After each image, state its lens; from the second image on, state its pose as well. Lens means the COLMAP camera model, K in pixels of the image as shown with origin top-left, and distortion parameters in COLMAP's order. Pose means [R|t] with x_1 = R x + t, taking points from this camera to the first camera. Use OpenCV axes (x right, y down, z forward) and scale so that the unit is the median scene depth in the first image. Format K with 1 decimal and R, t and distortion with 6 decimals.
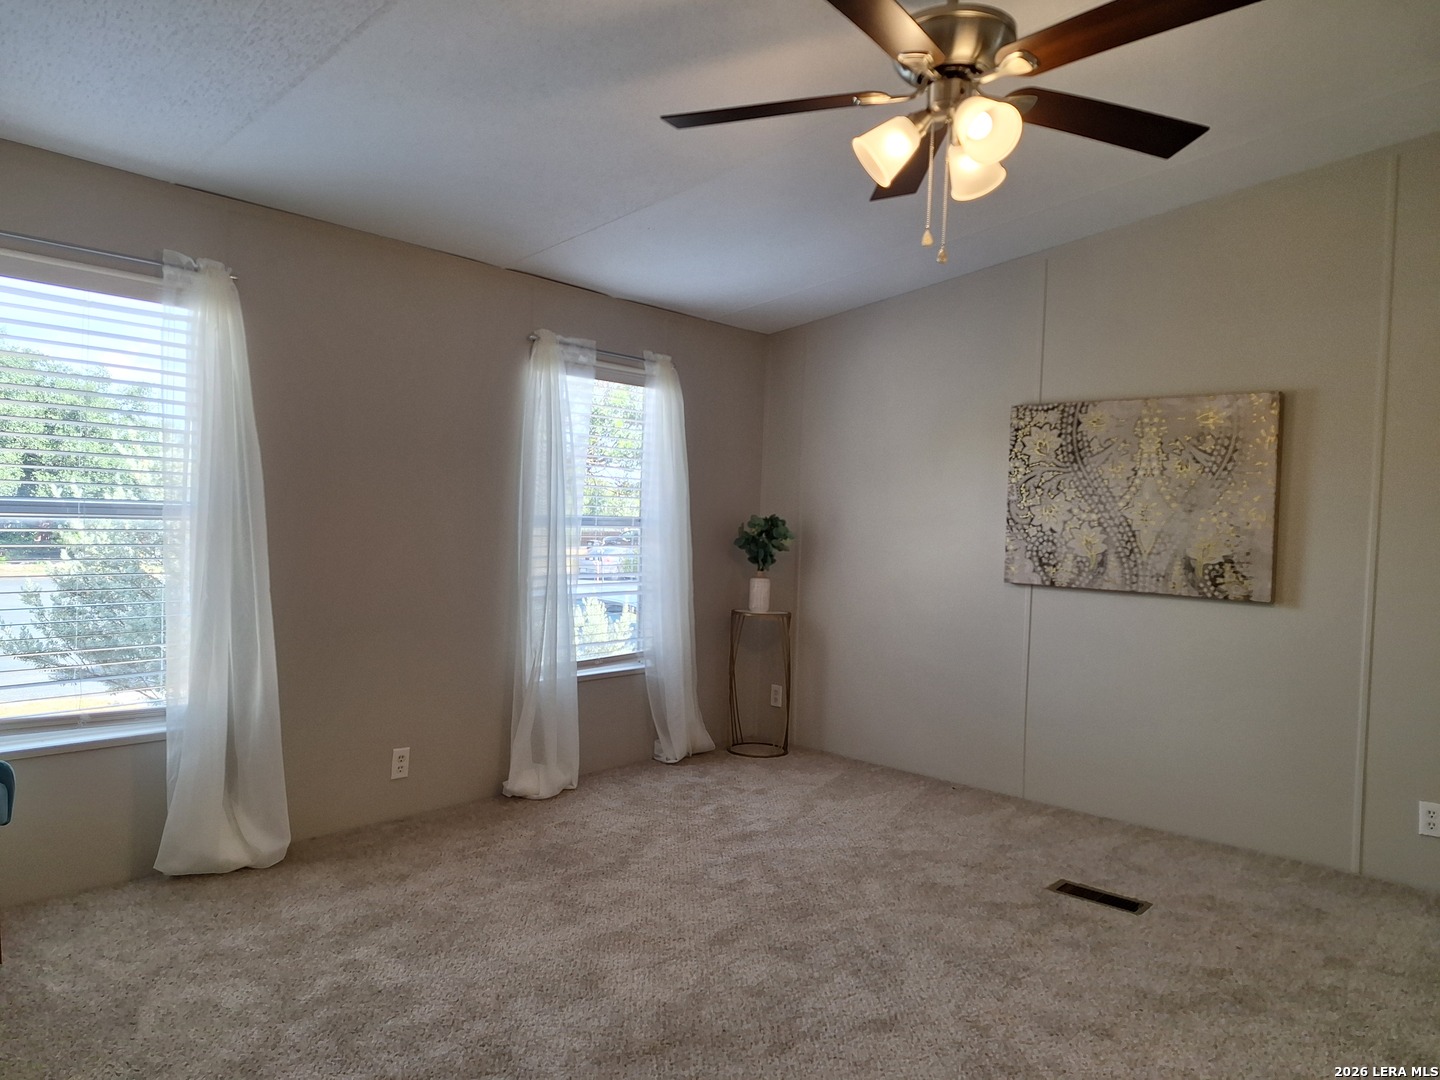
lens RADIAL K [[1029.6, 0, 720.0], [0, 1029.6, 540.0], [0, 0, 1]] dist [0.006681, 0.003127]
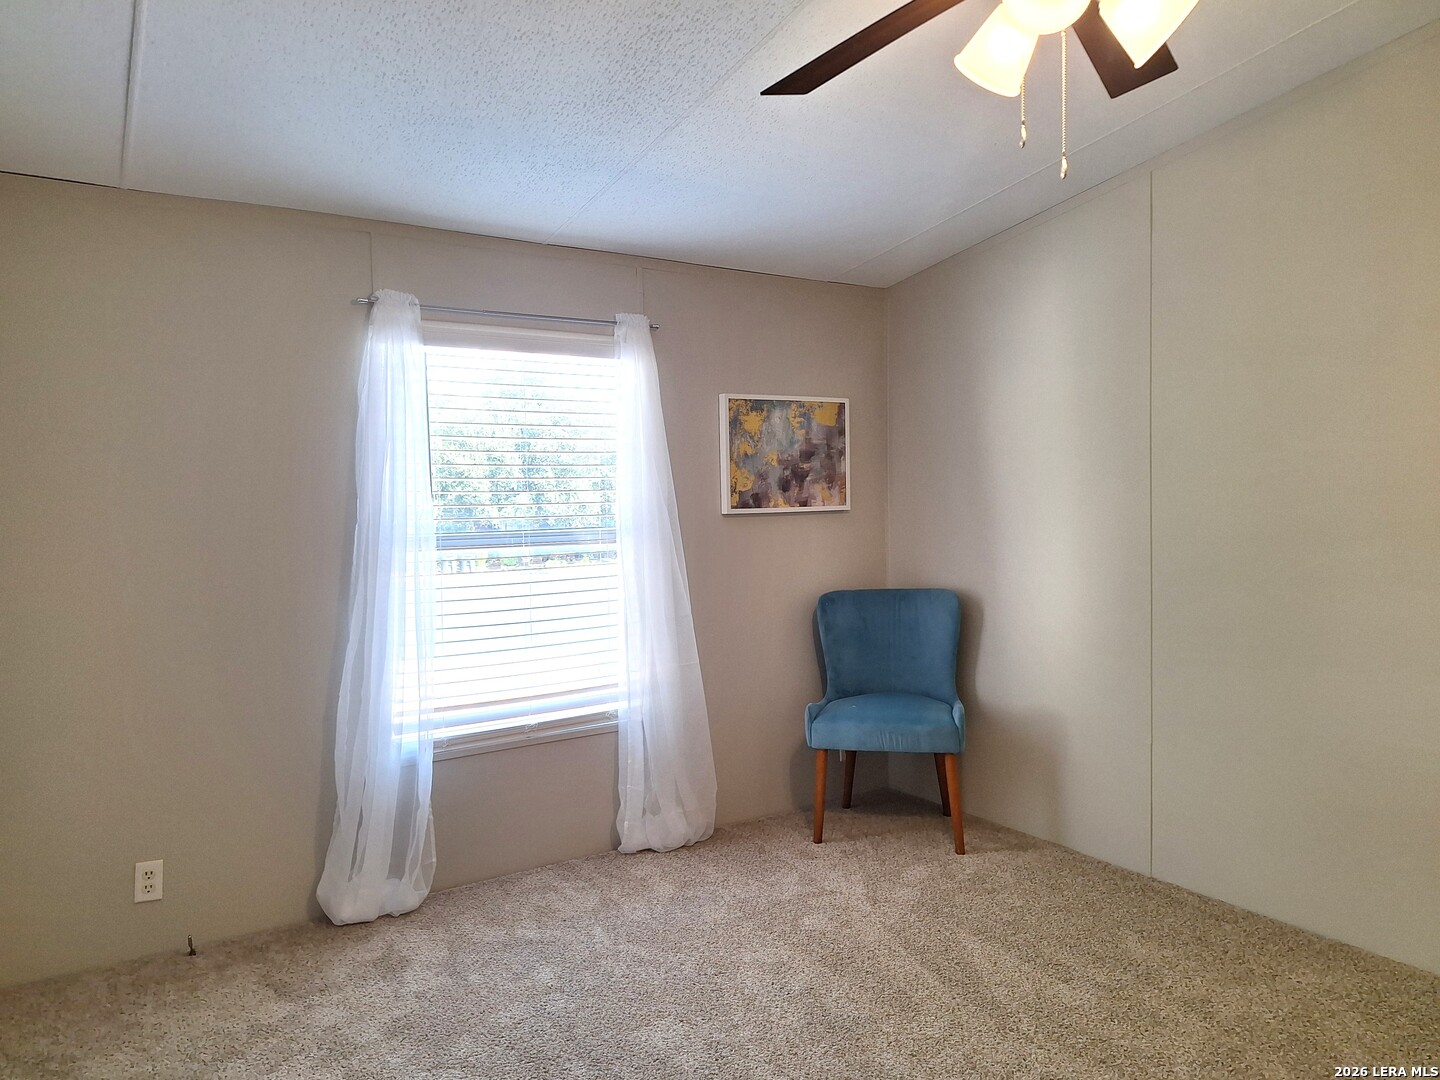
lens RADIAL K [[1029.6, 0, 720.0], [0, 1029.6, 540.0], [0, 0, 1]] dist [0.006681, 0.003127]
pose [[0.949299, -0.046603, -0.310900, 0.281489], [0.044496, 0.998913, -0.013871, -0.000518], [0.311209, -0.000666, 0.950341, 0.365100]]
